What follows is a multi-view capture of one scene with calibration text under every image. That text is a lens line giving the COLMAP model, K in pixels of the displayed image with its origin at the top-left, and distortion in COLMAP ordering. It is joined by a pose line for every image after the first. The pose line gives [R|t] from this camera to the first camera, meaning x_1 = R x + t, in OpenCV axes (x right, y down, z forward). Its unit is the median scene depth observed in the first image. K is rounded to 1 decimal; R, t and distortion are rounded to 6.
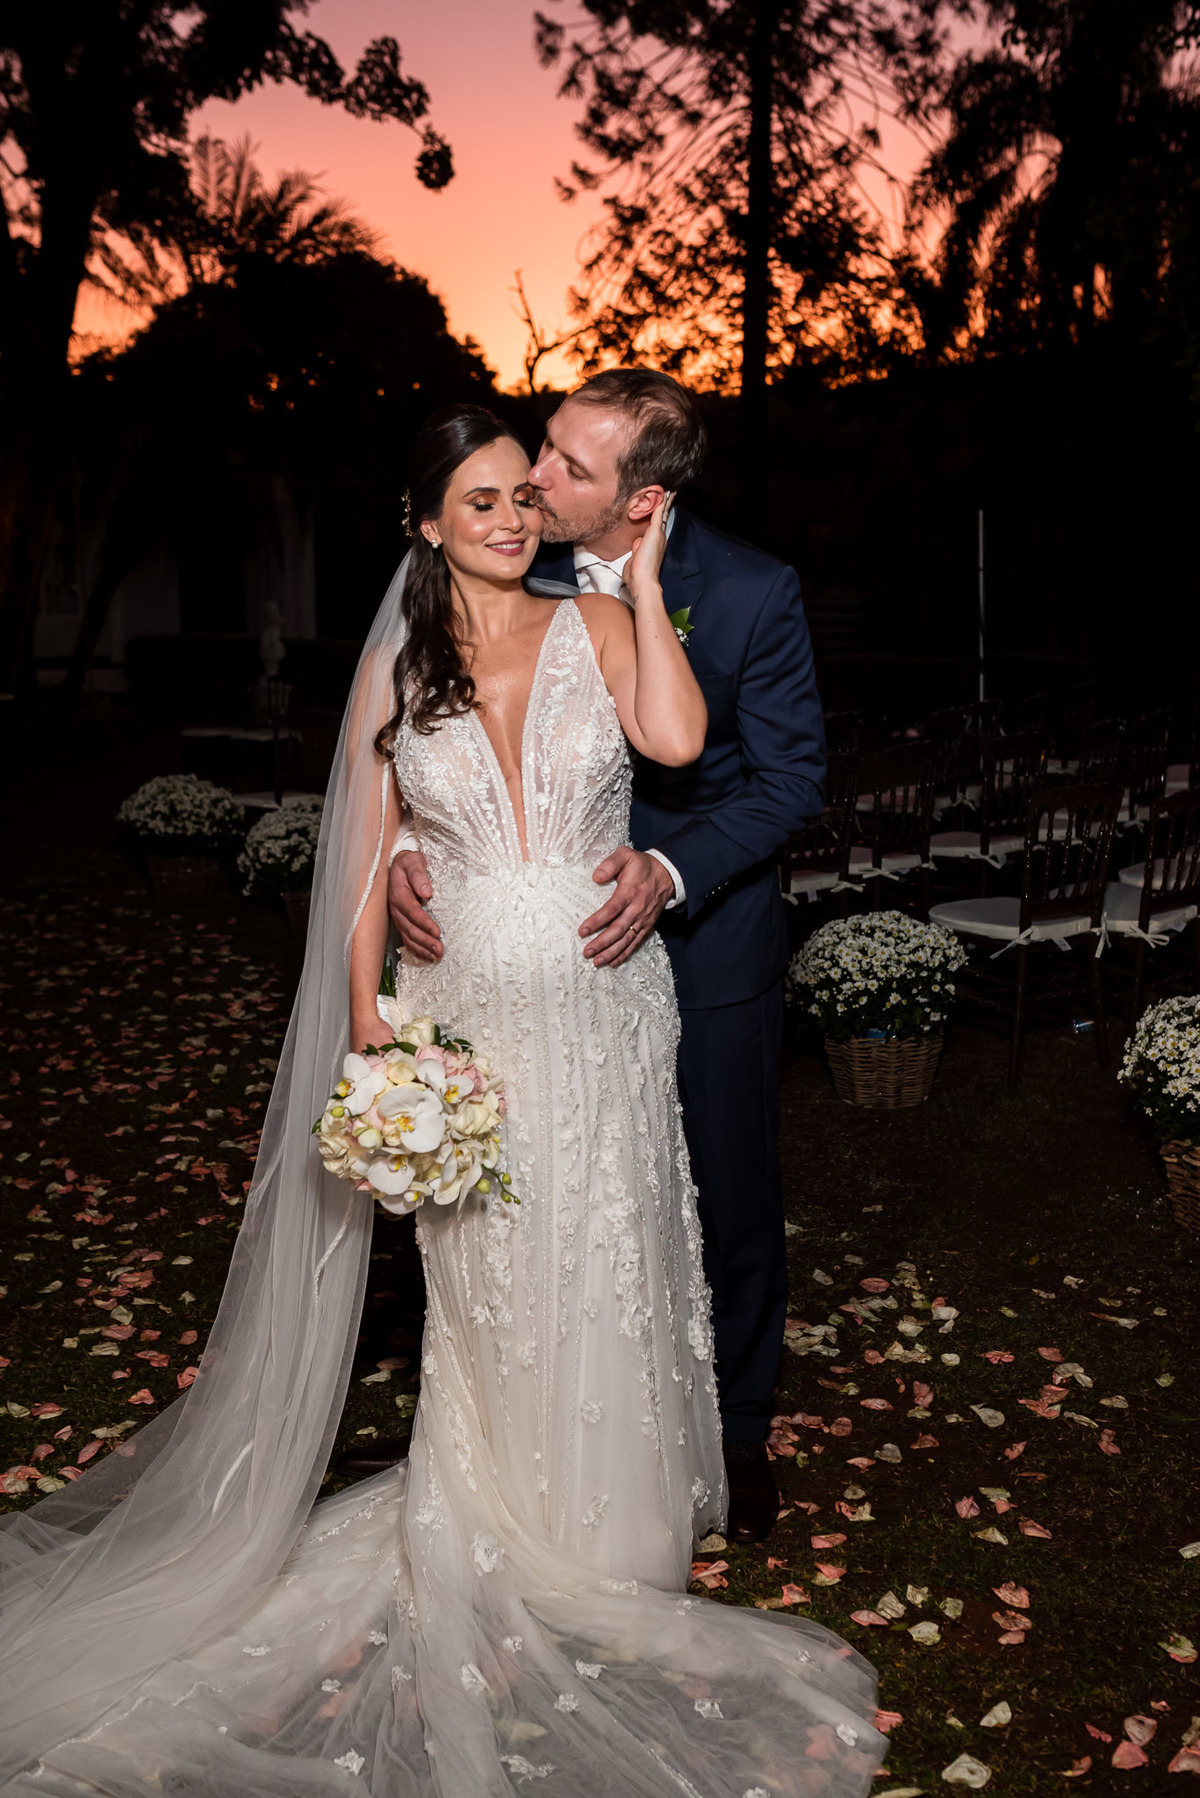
lens RADIAL K [[1921.5, 0, 655.6], [0, 1921.5, 900.1], [0, 0, 1]] dist [-0.032777, 0.023171]
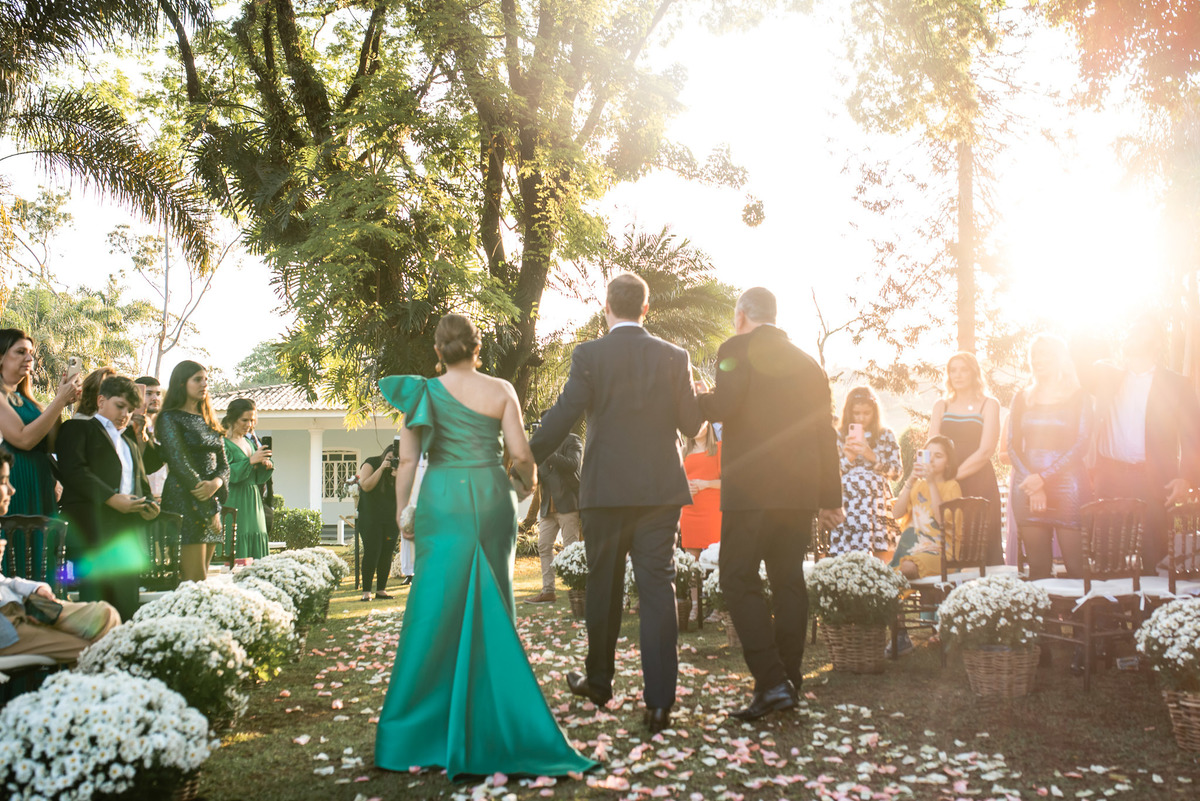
lens RADIAL K [[1287.5, 0, 604.2], [0, 1287.5, 398.4], [0, 0, 1]] dist [-0.032644, 0.021588]
pose [[0.972430, -0.023091, -0.232047, 0.014489], [-0.032654, 0.971798, -0.233542, 0.037190], [0.230896, 0.234681, 0.944252, -0.043557]]
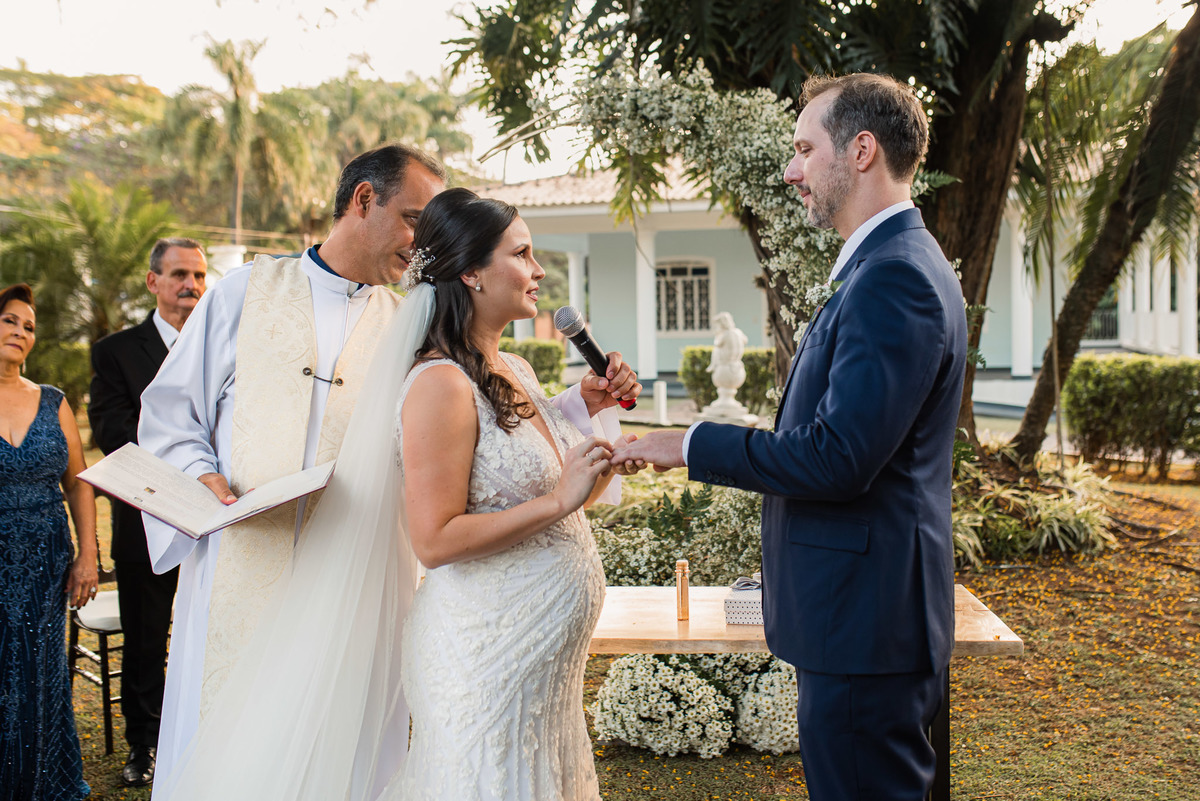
lens RADIAL K [[1320.3, 0, 675.3], [0, 1320.3, 379.0], [0, 0, 1]] dist [-0.045778, 0.049404]
pose [[0.881686, 0.014036, -0.471627, -0.194764], [-0.063168, 0.994071, -0.088507, -0.086383], [0.467588, 0.107827, 0.877345, 0.536051]]
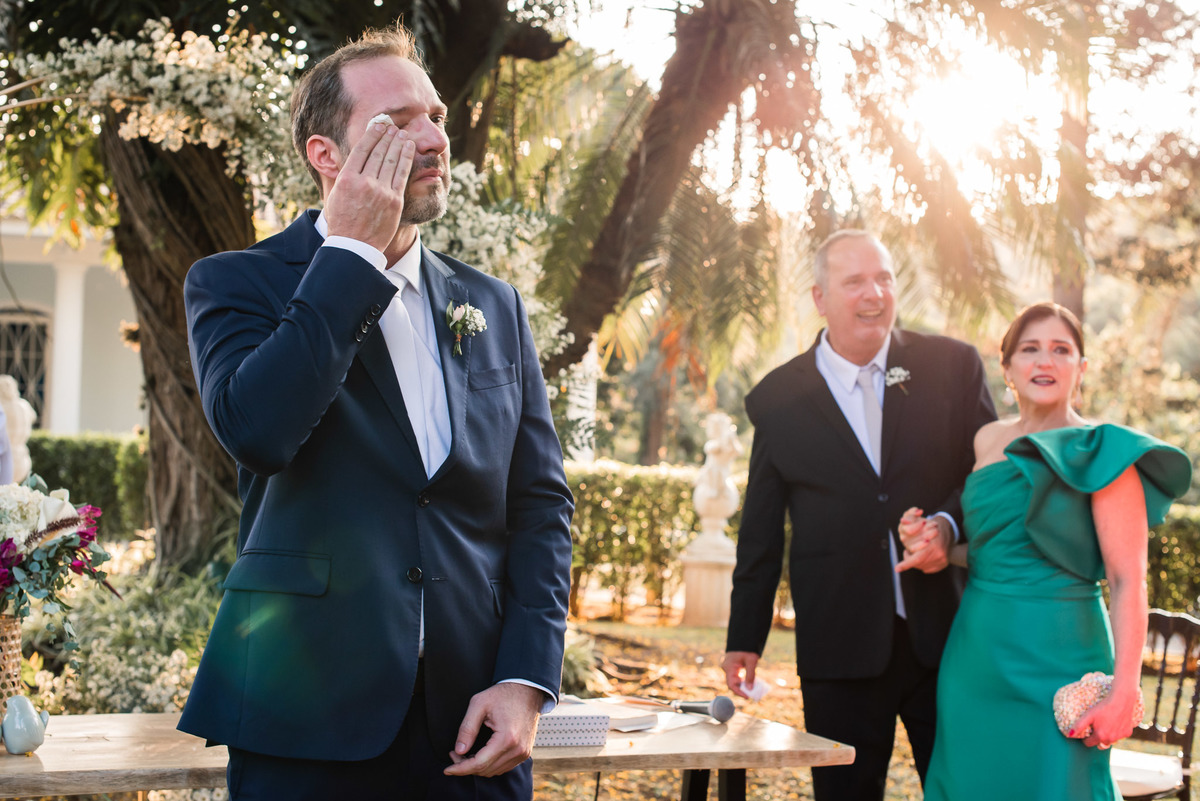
lens RADIAL K [[1831.4, 0, 596.7], [0, 1831.4, 400.7], [0, 0, 1]] dist [-0.167384, 0.103093]
pose [[0.998087, 0.041426, -0.045900, -0.246198], [-0.048432, 0.985286, -0.163905, -0.076451], [0.038435, 0.165815, 0.985408, 0.503808]]
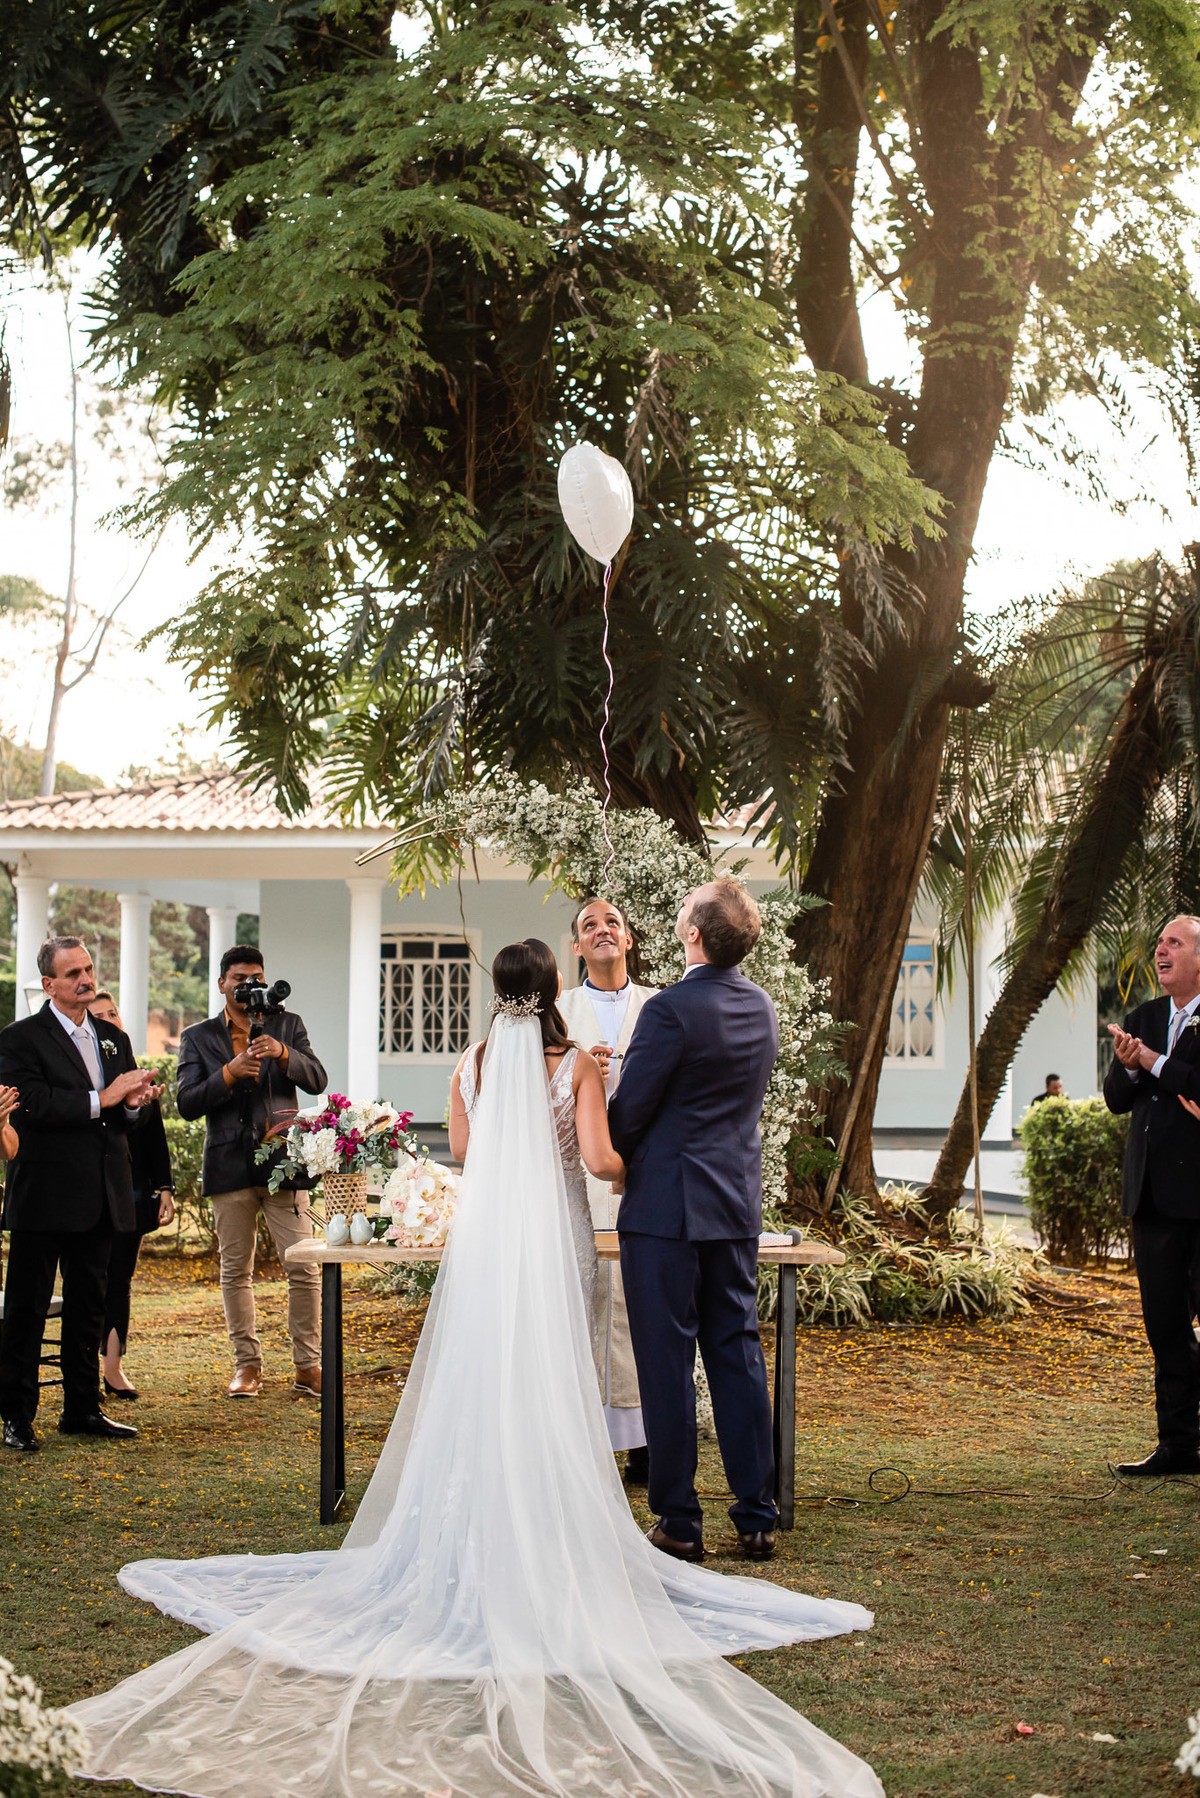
lens RADIAL K [[2796.9, 0, 589.7], [0, 2796.9, 830.7], [0, 0, 1]] dist [-0.138812, 0.080387]
pose [[0.920551, -0.011125, -0.390464, -0.094736], [-0.078415, 0.973984, -0.212620, -0.042221], [0.382671, 0.226345, 0.895729, 0.262644]]
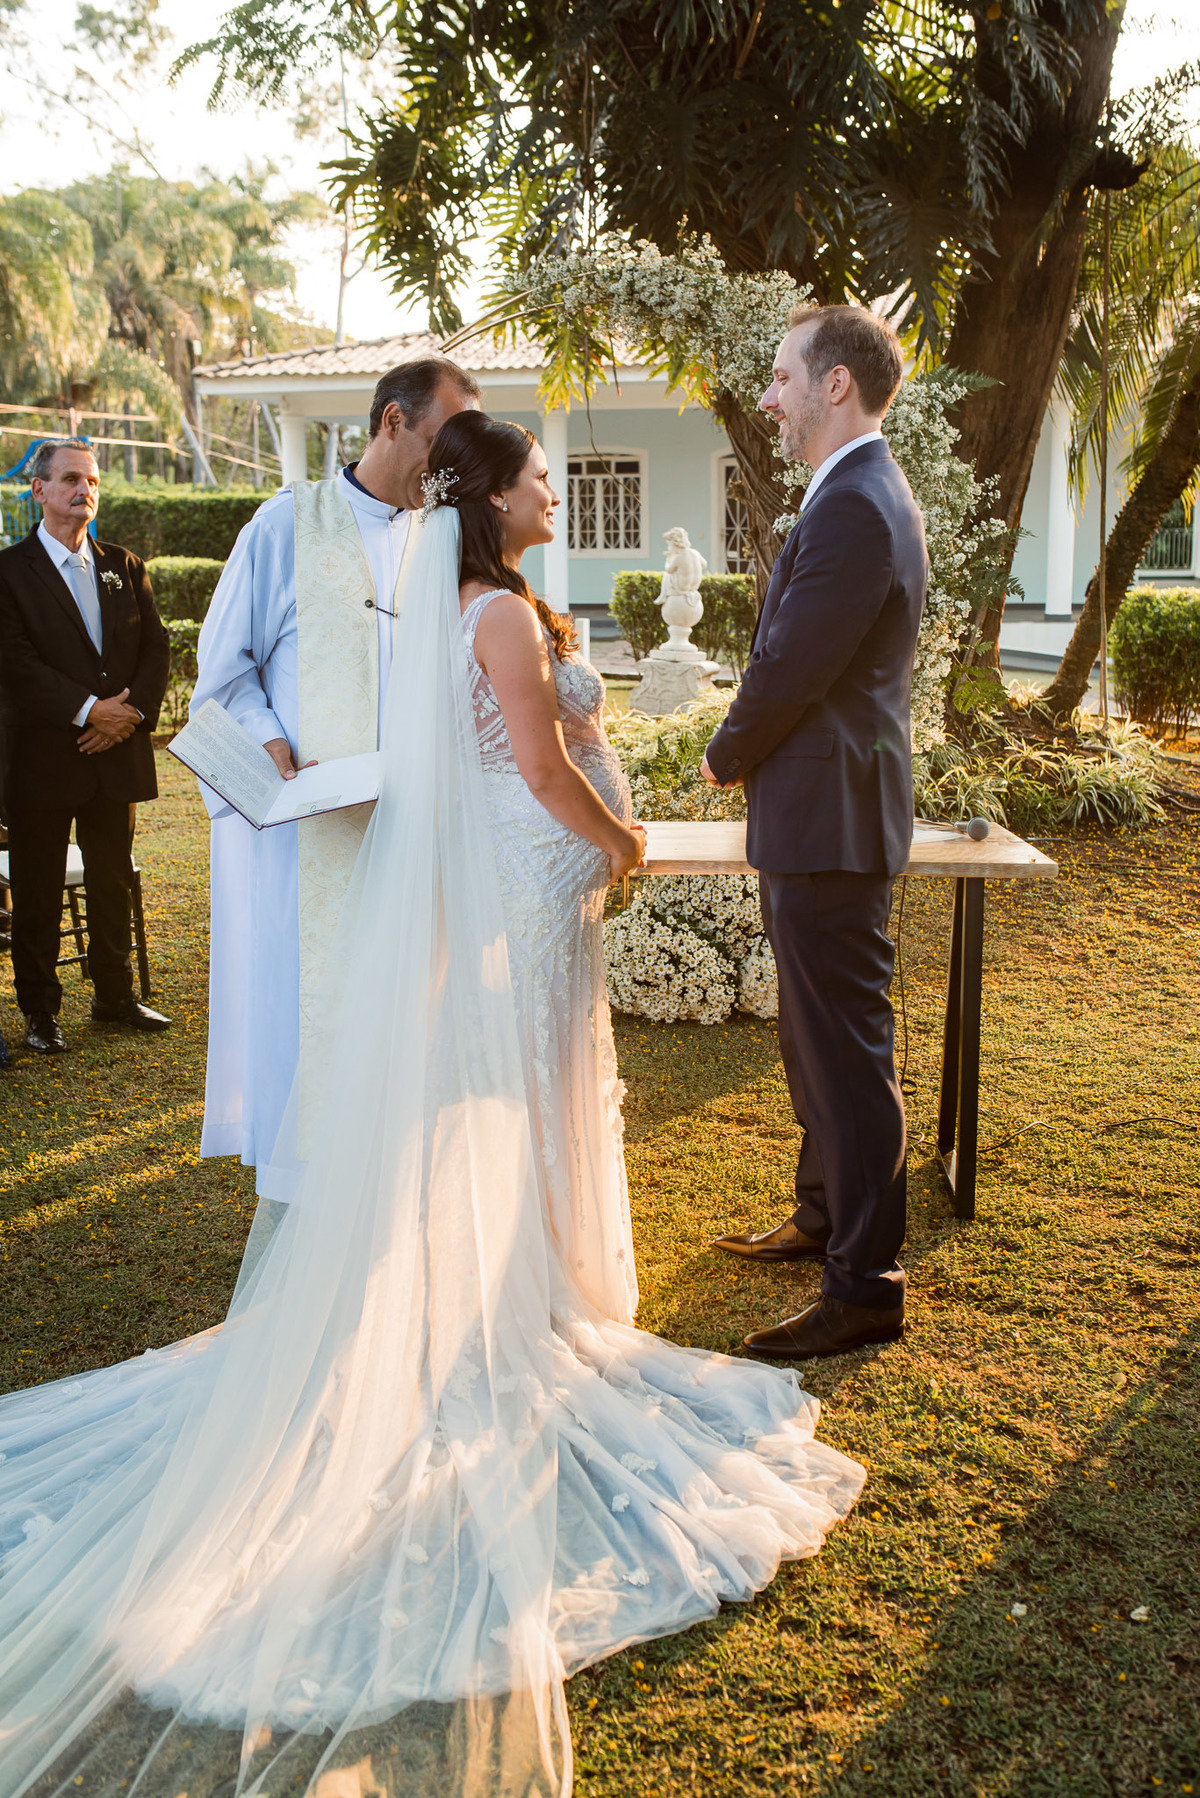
lens RADIAL K [[1845.6, 0, 610.3], [0, 1845.6, 892.5], [0, 0, 1]] dist [-0.044957, 0.019393]
pose [[0.891648, 0.088982, -0.443898, -0.181135], [-0.070545, 0.995826, 0.057918, -0.078528], [0.447199, -0.020328, 0.894204, 0.474686]]
